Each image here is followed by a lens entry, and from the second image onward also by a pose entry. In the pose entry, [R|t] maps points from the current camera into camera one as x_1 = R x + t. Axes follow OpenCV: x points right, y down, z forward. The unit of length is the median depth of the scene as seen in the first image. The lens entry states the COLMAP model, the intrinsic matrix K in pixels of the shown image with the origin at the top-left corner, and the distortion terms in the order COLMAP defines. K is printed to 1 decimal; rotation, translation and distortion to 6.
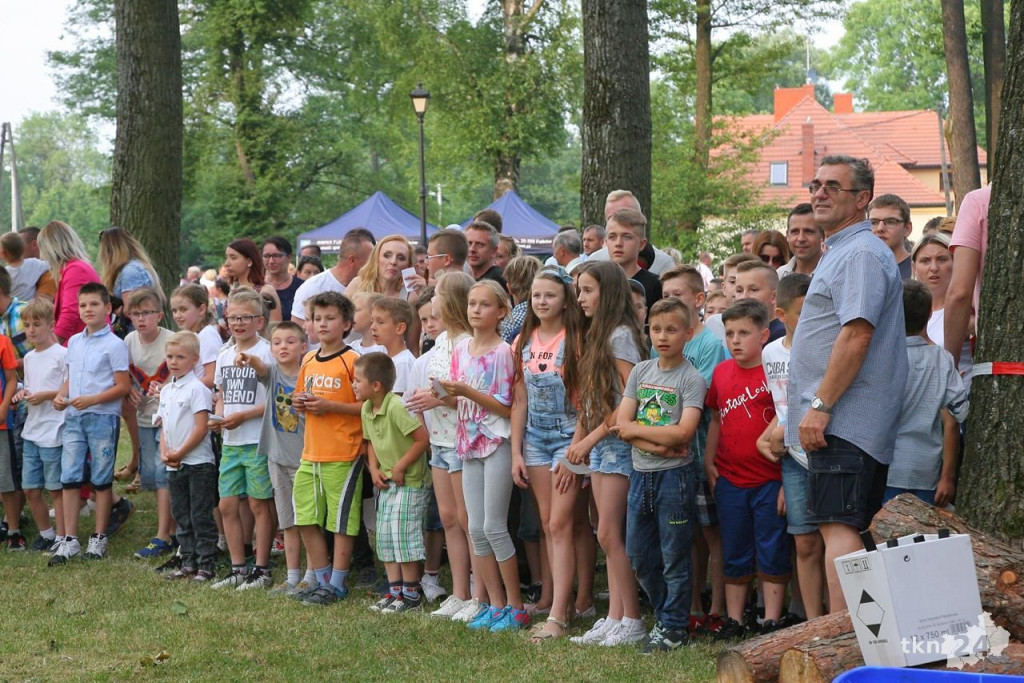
lens RADIAL K [[1722.8, 0, 527.9], [0, 1722.8, 360.7], [0, 0, 1]] dist [0.125599, 0.000000]
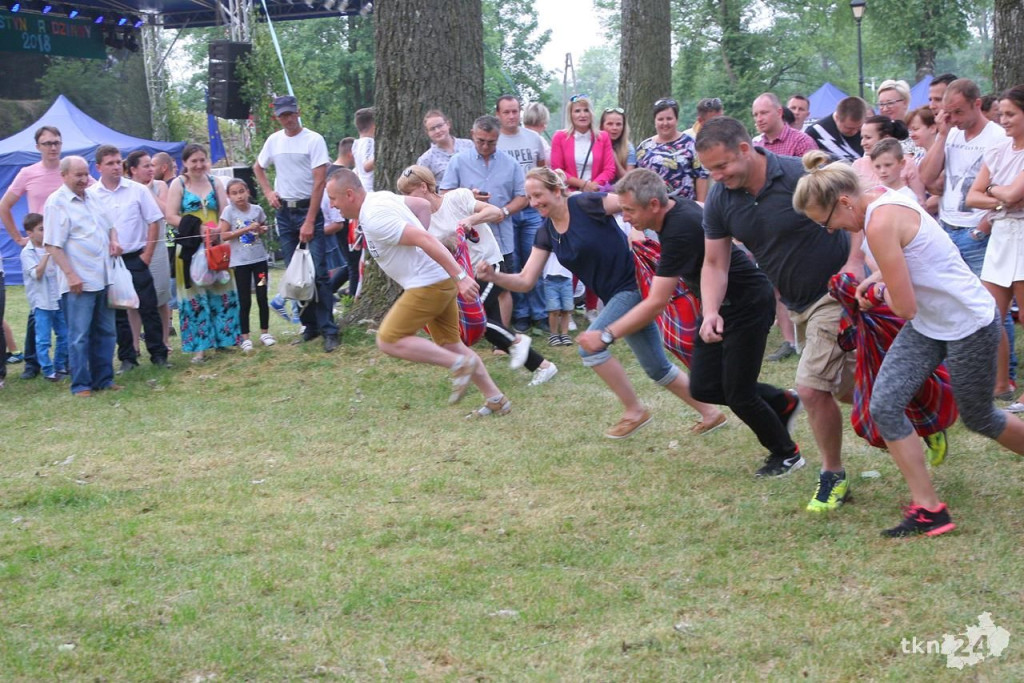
lens RADIAL K [[1722.8, 0, 501.6], [0, 1722.8, 347.7], [0, 0, 1]] dist [0.125599, 0.000000]
pose [[0.963952, -0.013373, -0.265739, 0.026948], [0.032230, 0.997251, 0.066726, 0.010574], [0.264116, -0.072885, 0.961733, -0.401497]]
